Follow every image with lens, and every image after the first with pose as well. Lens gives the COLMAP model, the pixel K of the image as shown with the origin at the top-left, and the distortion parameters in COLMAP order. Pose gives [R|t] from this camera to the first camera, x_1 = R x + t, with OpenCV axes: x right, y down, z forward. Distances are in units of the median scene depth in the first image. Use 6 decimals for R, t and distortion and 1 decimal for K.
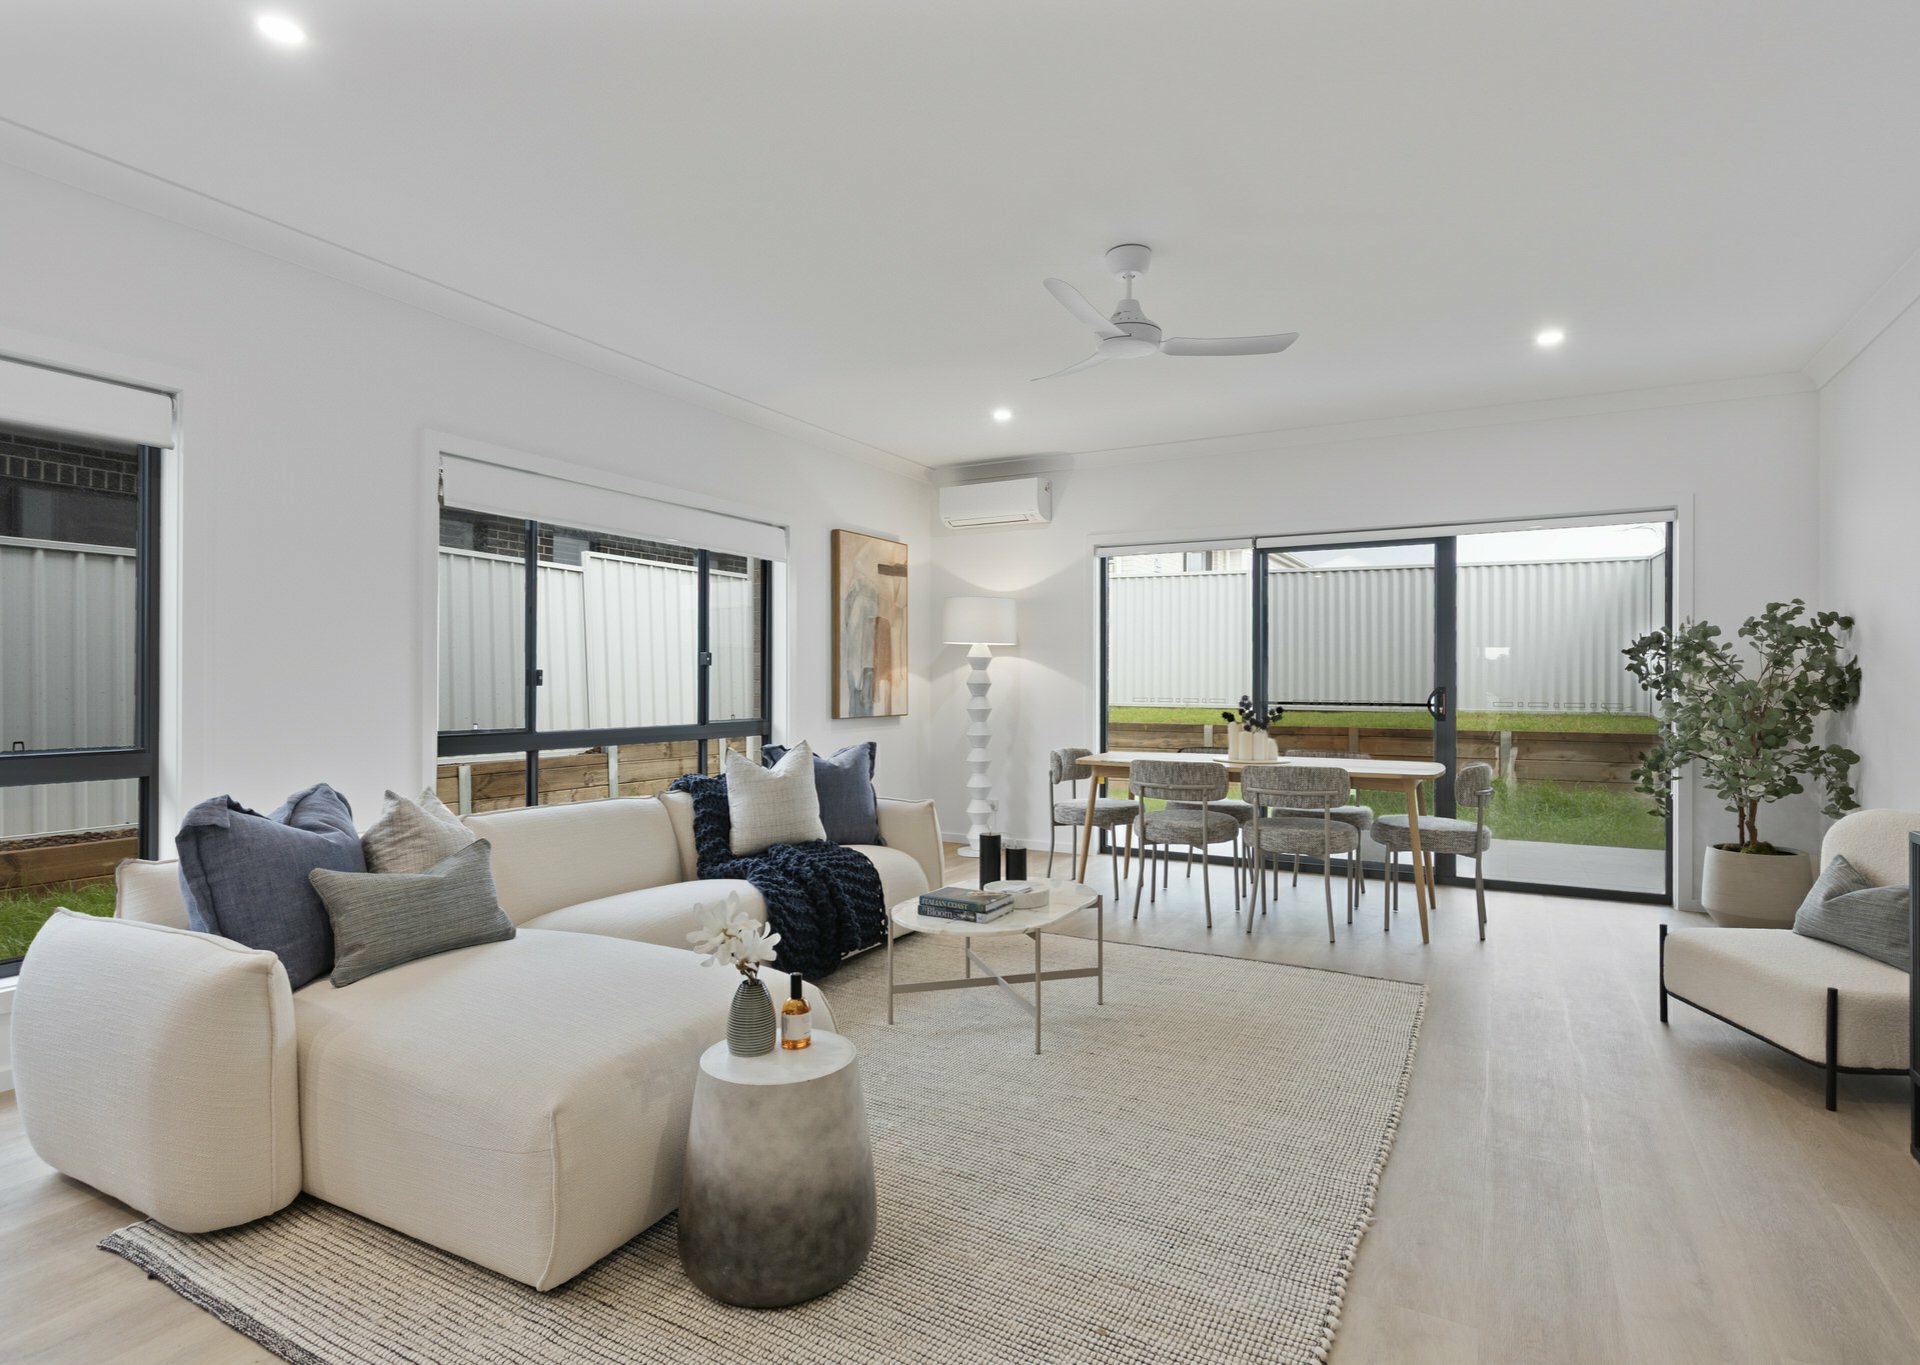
lens RADIAL K [[1000.6, 0, 960.0], [0, 1000.6, 682.5], [0, 0, 1]] dist [-0.000553, -0.000302]
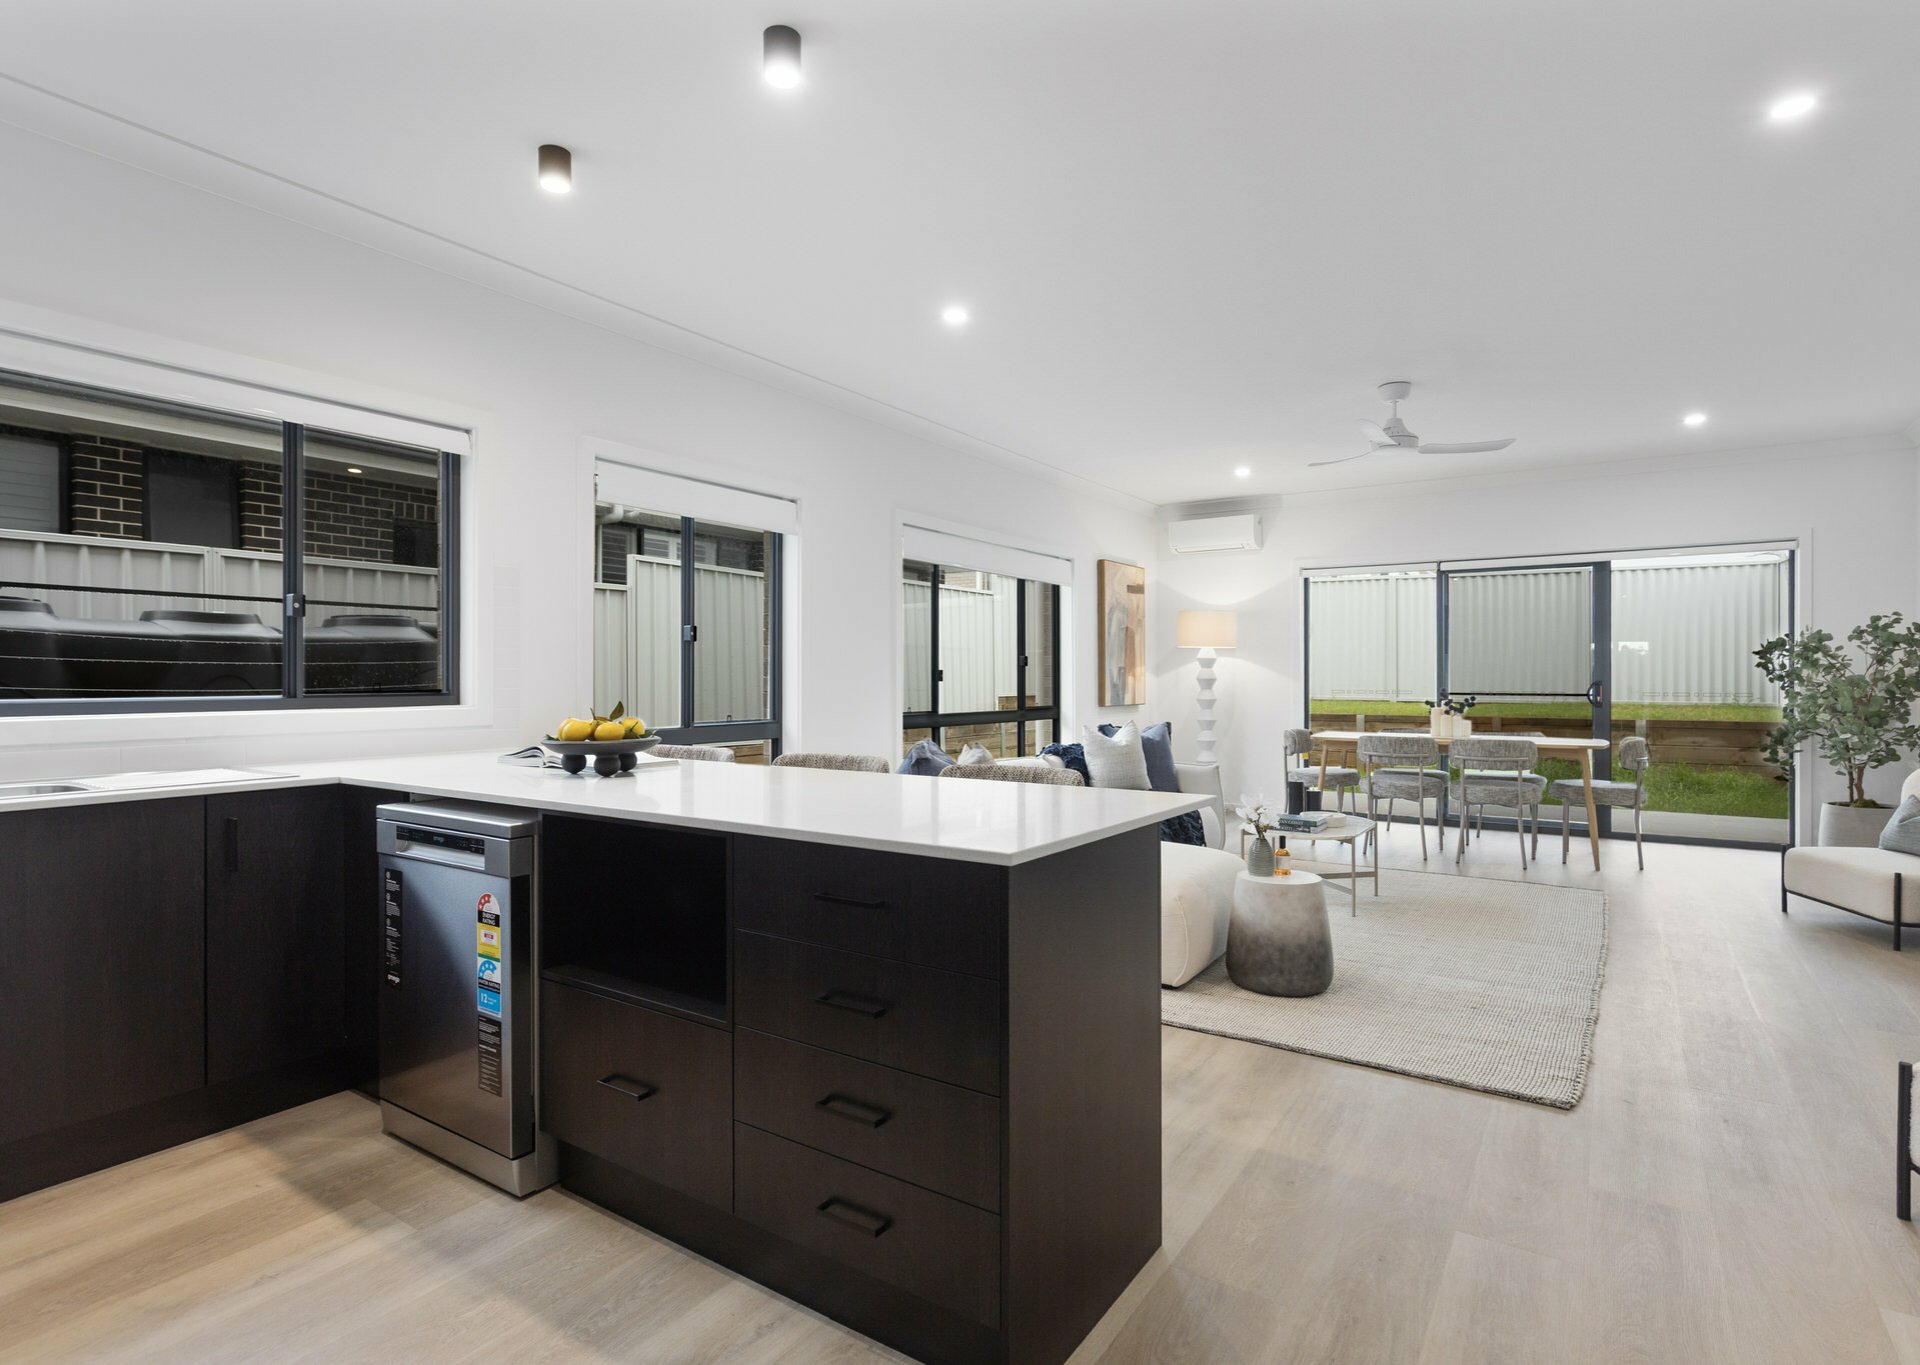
lens RADIAL K [[988.1, 0, 959.4], [0, 988.1, 678.2], [0, 0, 1]] dist [-0.000753, -0.001064]
pose [[0.995913, -0.002962, -0.090271, -0.240971], [0.003047, 0.999995, 0.000800, -0.002092], [0.090268, -0.001072, 0.995917, -0.358923]]
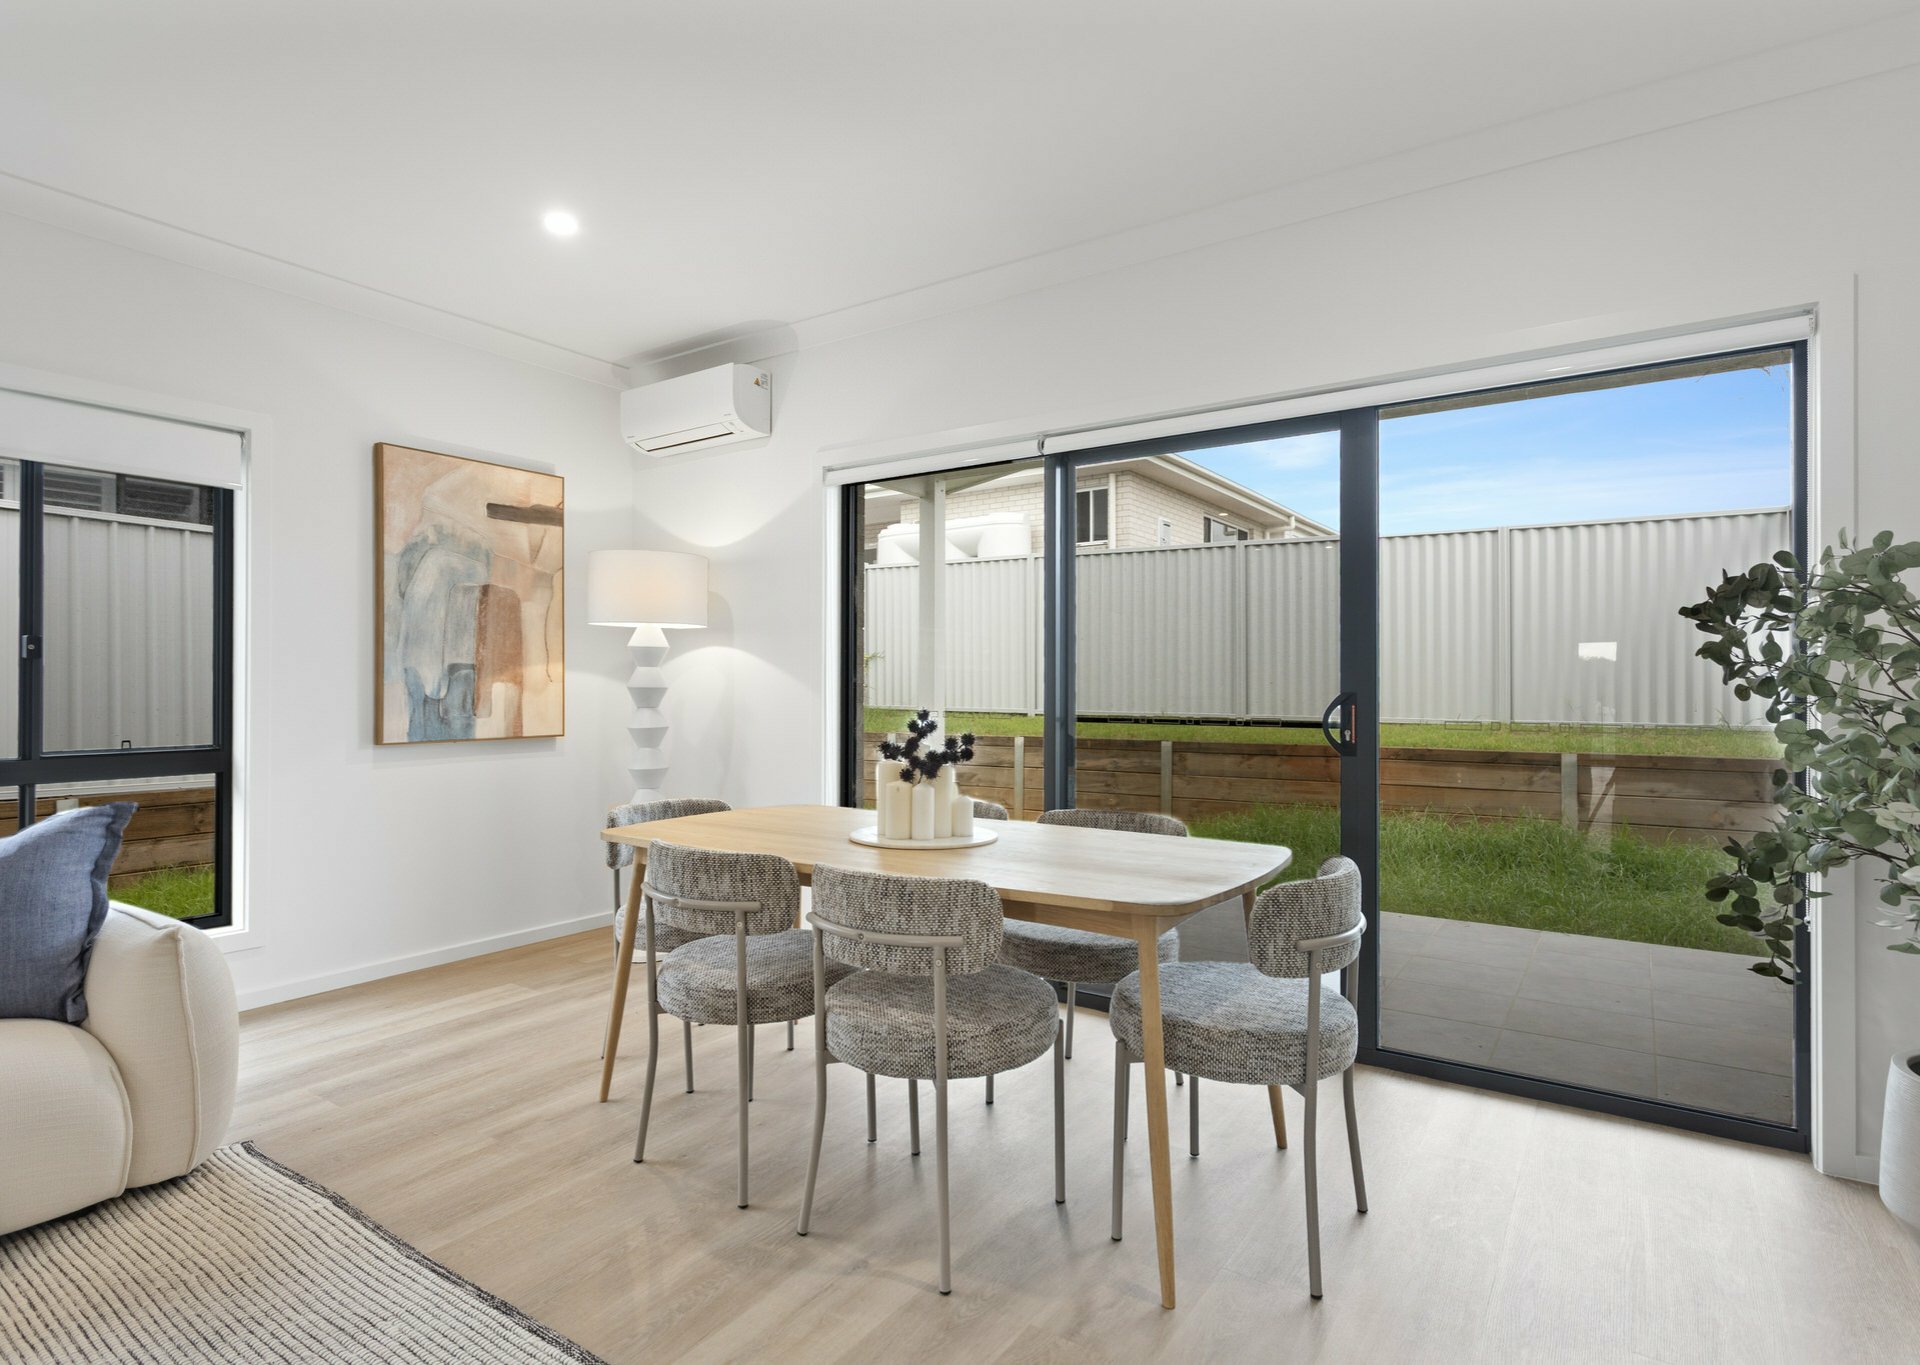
lens RADIAL K [[1000.6, 0, 960.0], [0, 1000.6, 682.5], [0, 0, 1]] dist [-0.000553, -0.000302]
pose [[0.995221, -0.002508, -0.097612, 0.378559], [0.002121, 0.999989, -0.004077, 0.000938], [0.097621, 0.003850, 0.995216, 0.516686]]
